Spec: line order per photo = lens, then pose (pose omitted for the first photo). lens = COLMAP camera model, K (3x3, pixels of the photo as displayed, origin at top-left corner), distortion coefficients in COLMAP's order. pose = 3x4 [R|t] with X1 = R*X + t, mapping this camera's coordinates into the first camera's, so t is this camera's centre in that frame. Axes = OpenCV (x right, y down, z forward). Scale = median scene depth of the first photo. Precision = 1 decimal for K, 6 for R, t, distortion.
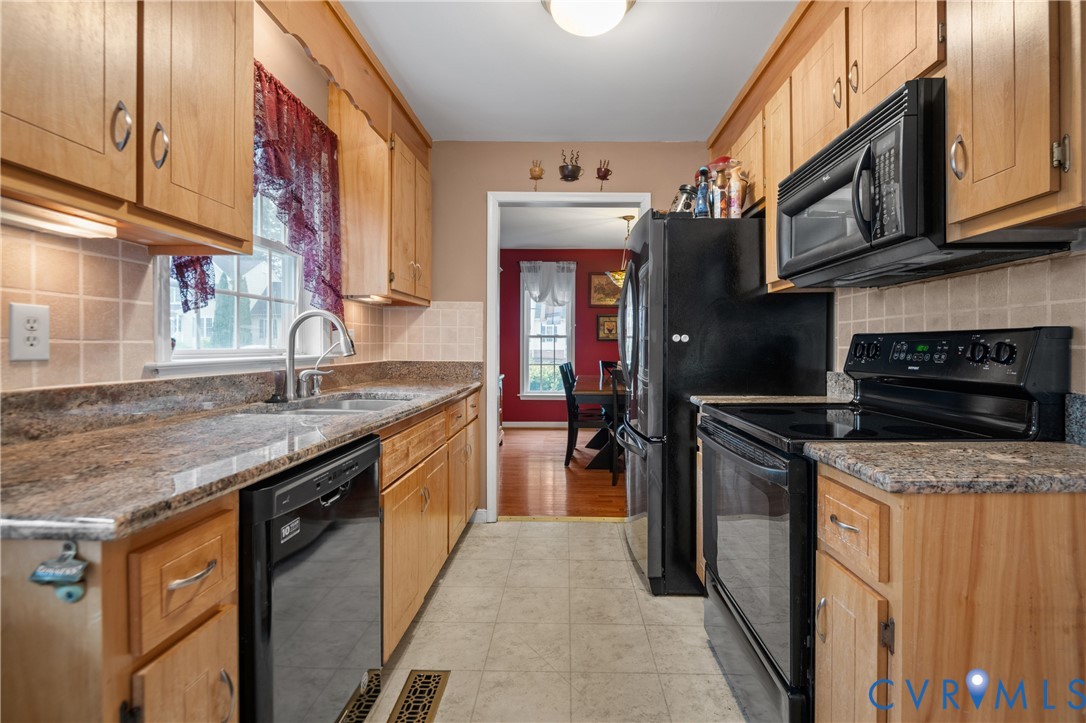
lens RADIAL K [[505.7, 0, 559.8], [0, 505.7, 344.4], [0, 0, 1]] dist [0.004114, -0.007436]
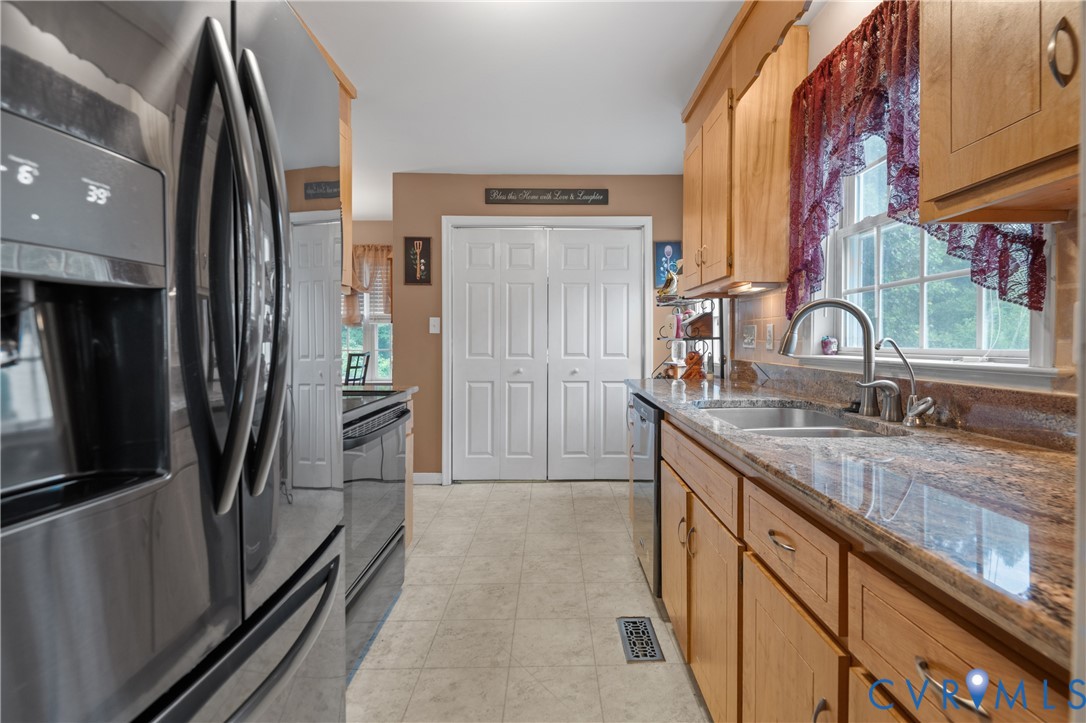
lens RADIAL K [[507.1, 0, 562.1], [0, 507.1, 334.4], [0, 0, 1]] dist [-0.002240, -0.000678]
pose [[-0.999318, -0.002891, -0.036816, -0.045897], [-0.002355, 0.999891, -0.014588, 0.000291], [0.036854, -0.014491, -0.999216, 2.063407]]
